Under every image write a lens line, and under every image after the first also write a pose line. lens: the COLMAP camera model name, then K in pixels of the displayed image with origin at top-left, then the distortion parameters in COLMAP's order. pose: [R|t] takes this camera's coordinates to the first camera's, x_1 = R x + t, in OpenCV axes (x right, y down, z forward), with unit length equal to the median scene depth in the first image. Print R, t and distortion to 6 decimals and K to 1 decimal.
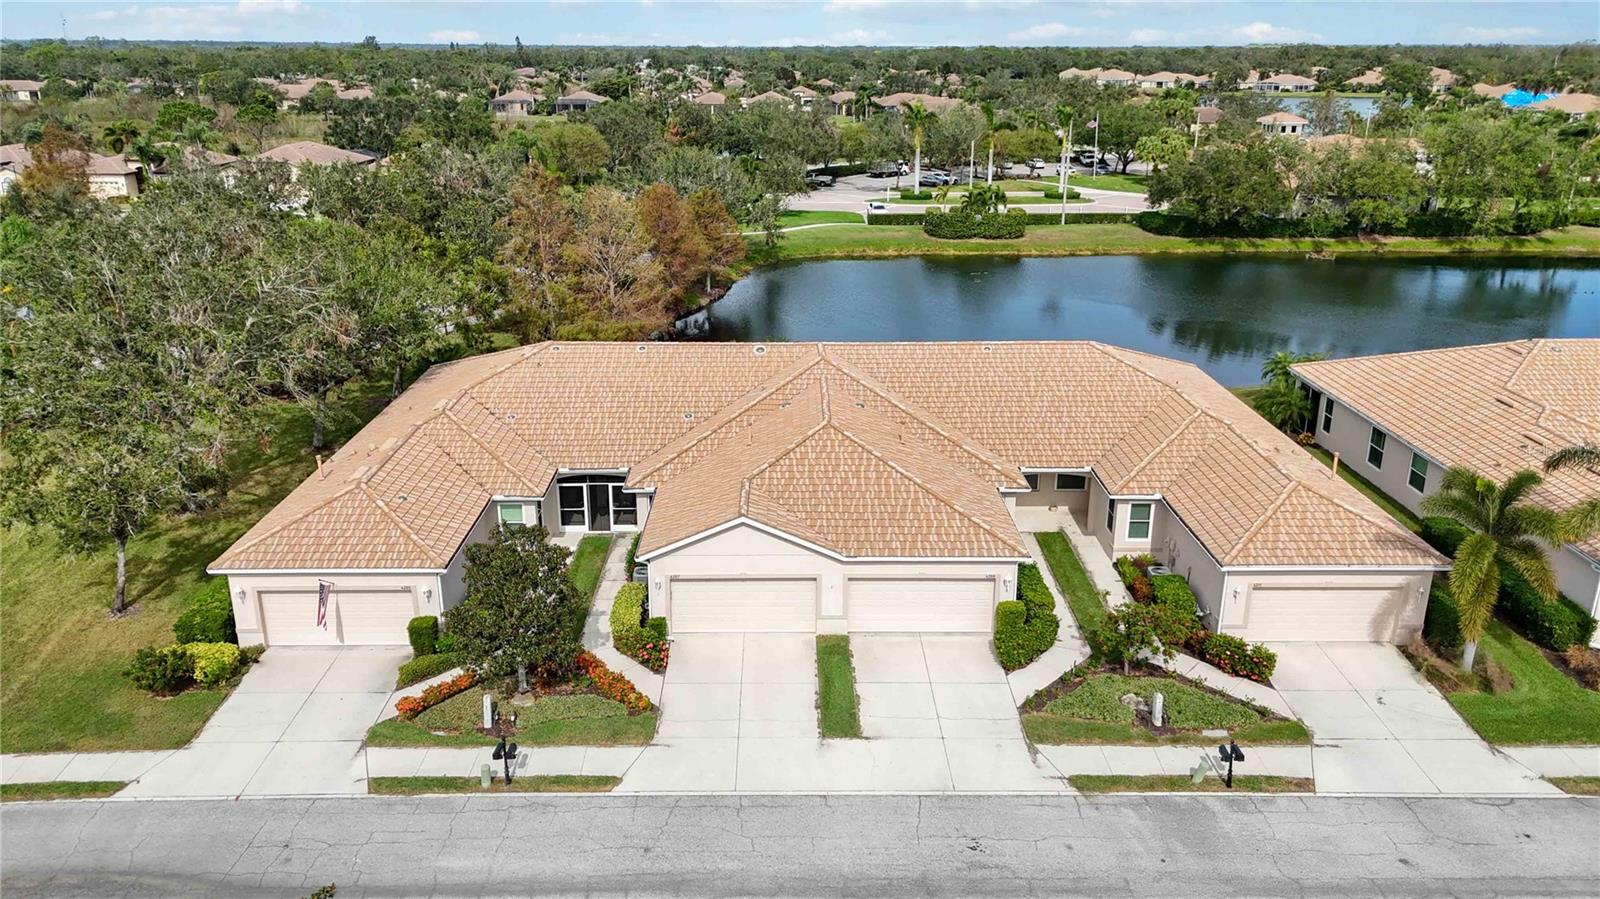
lens RADIAL K [[1177.6, 0, 800.0], [0, 1177.6, 449.5], [0, 0, 1]] dist [0.071199, -0.071819]
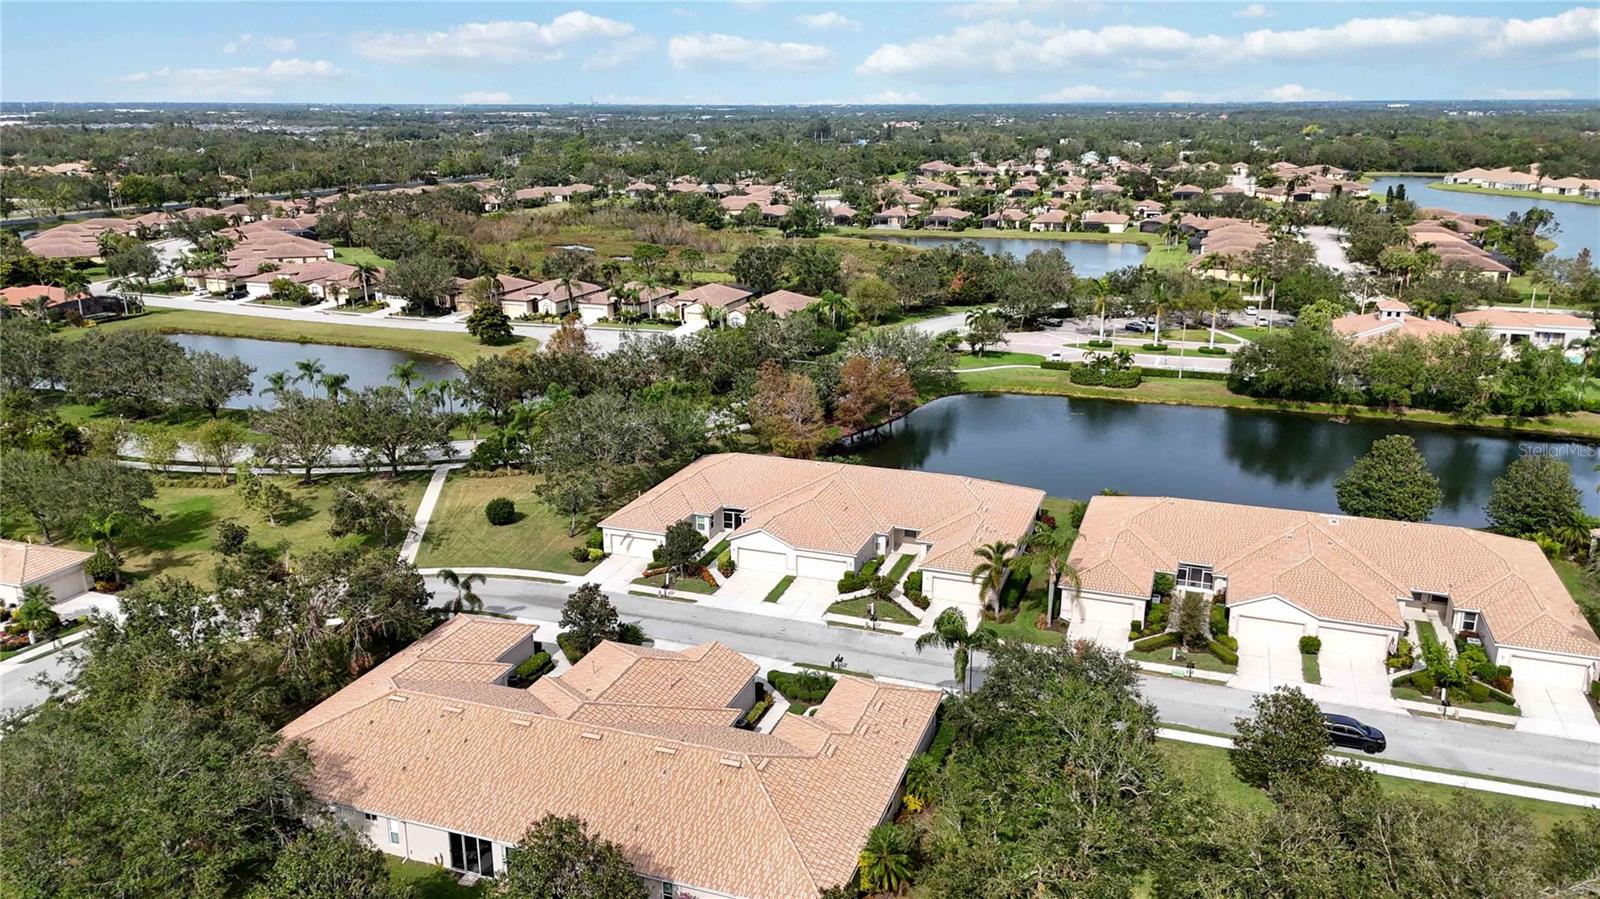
lens RADIAL K [[1177.6, 0, 800.0], [0, 1177.6, 449.5], [0, 0, 1]] dist [0.071199, -0.071819]
pose [[0.936058, 0.094880, -0.338811, 0.967047], [-0.109104, 0.993761, -0.023139, -0.076588], [0.334502, 0.058625, 0.940570, -1.632947]]
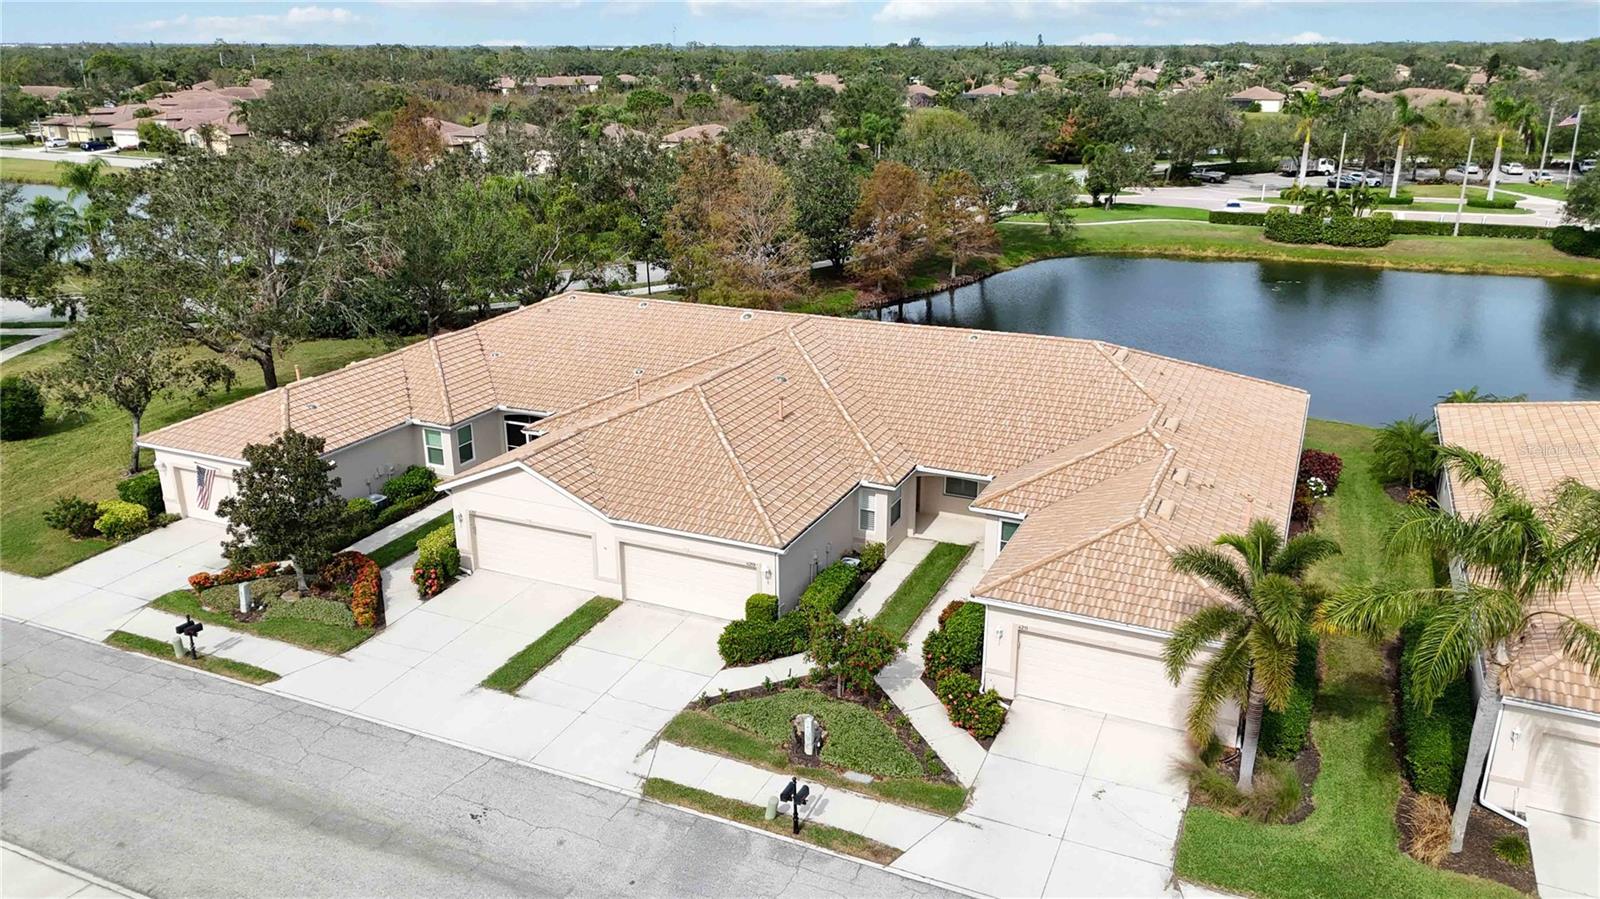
lens RADIAL K [[1182.1, 0, 800.0], [0, 1182.1, 449.5], [0, 0, 1]] dist [0.047012, -0.032930]
pose [[0.906028, 0.133154, -0.401726, 0.549199], [-0.133356, 0.990684, 0.027602, -0.011295], [0.401659, 0.028565, 0.915344, 0.173065]]
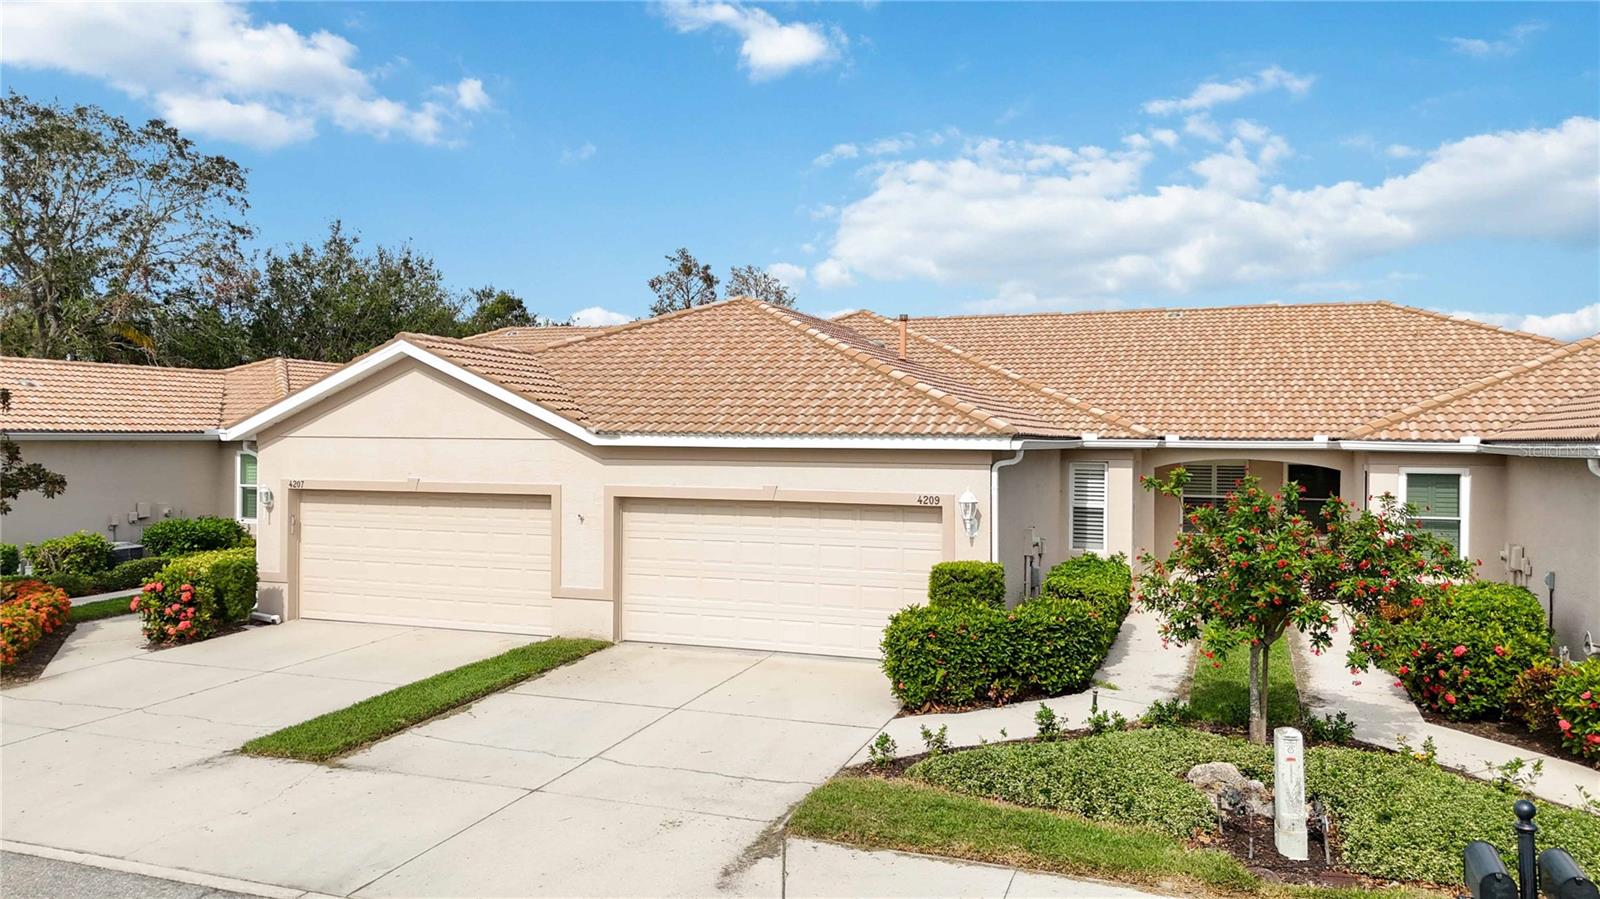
lens RADIAL K [[1177.6, 0, 800.0], [0, 1177.6, 449.5], [0, 0, 1]] dist [0.071199, -0.071819]
pose [[0.933632, 0.007364, -0.358159, 0.261620], [-0.118947, 0.949440, -0.290544, 0.210753], [0.337910, 0.313863, 0.887303, 0.624357]]
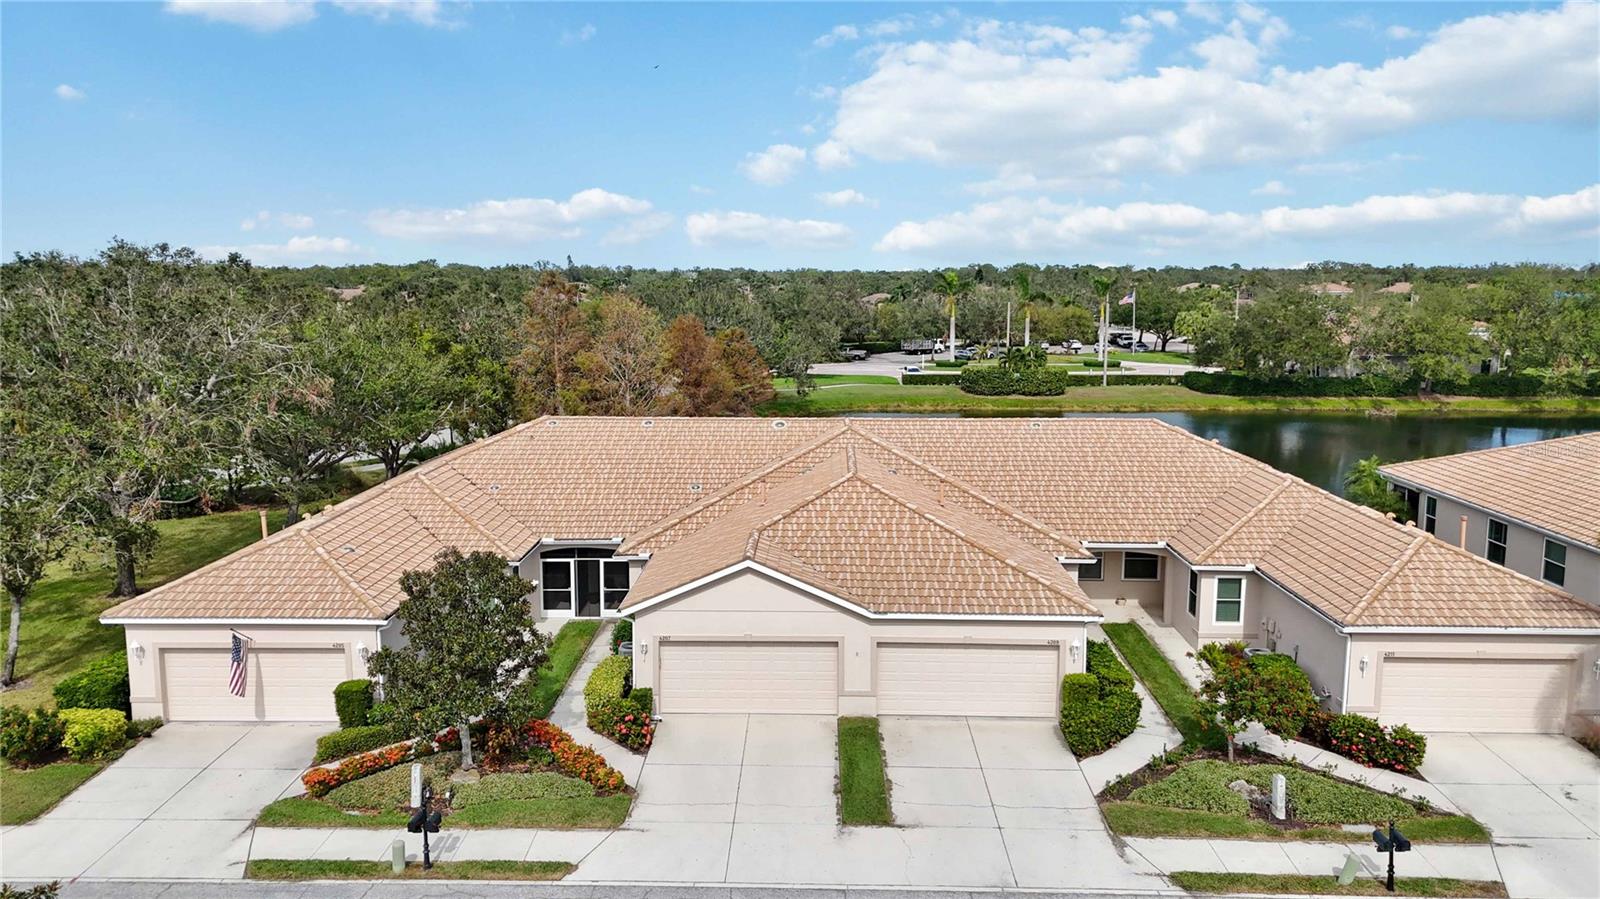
lens RADIAL K [[1177.6, 0, 800.0], [0, 1177.6, 449.5], [0, 0, 1]] dist [0.071199, -0.071819]
pose [[0.999481, 0.003703, -0.032008, 0.013254], [-0.009373, 0.983828, -0.178873, 0.123690], [0.030828, 0.179080, 0.983351, 0.170736]]
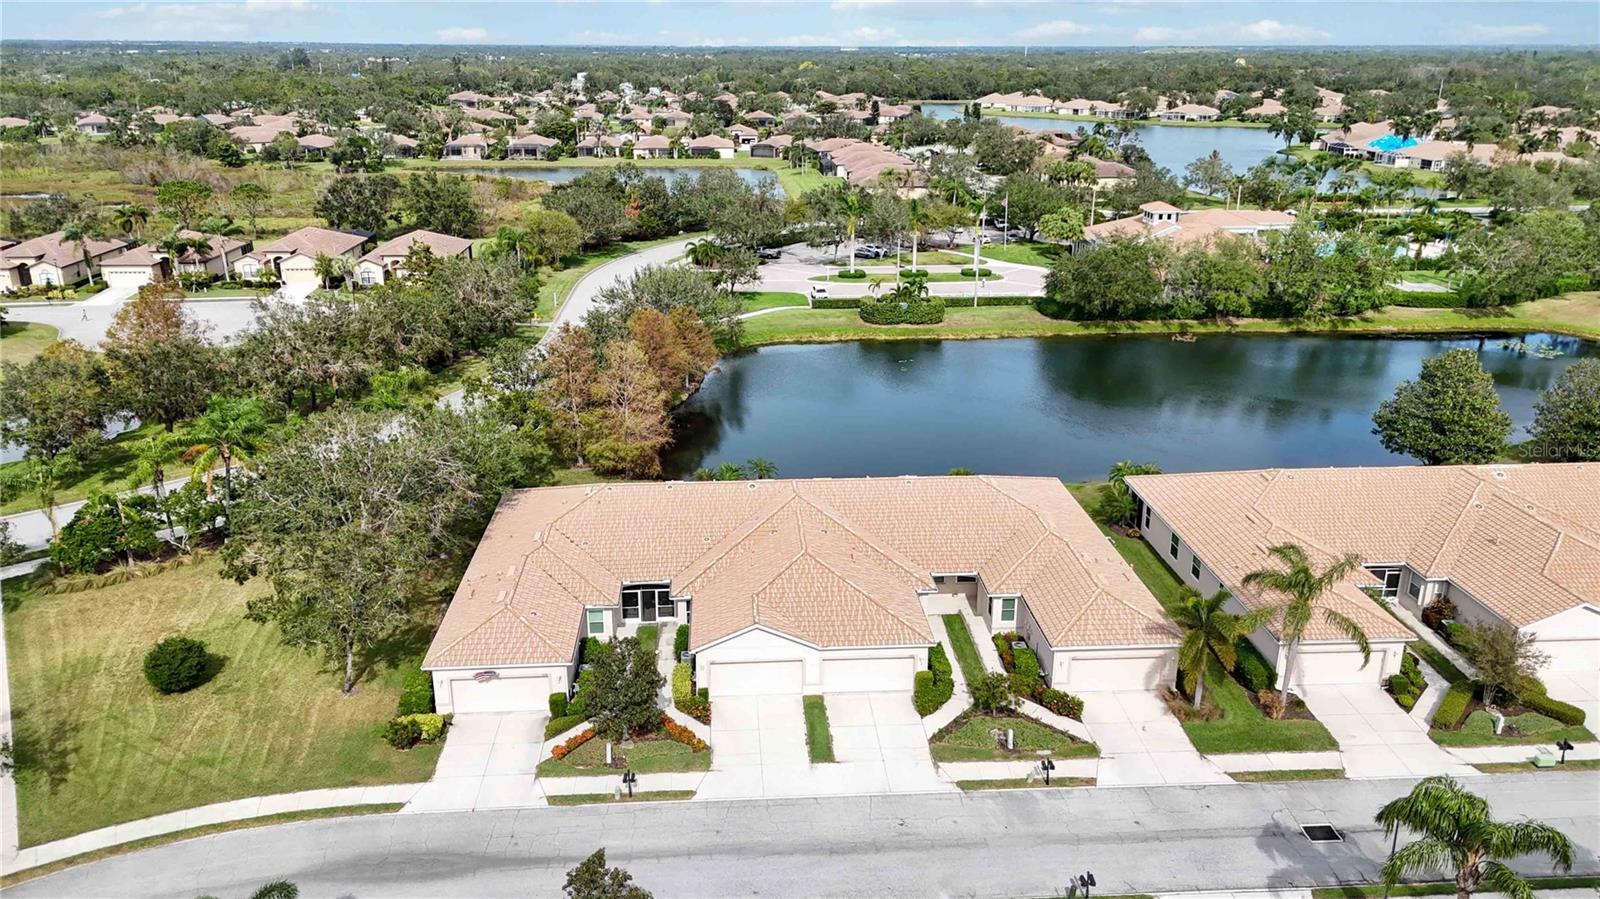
lens RADIAL K [[1177.6, 0, 800.0], [0, 1177.6, 449.5], [0, 0, 1]] dist [0.071199, -0.071819]
pose [[0.998377, -0.017857, 0.054078, -0.069860], [0.017763, 0.999840, 0.002223, -0.176756], [-0.054109, -0.001259, 0.998534, -0.581765]]
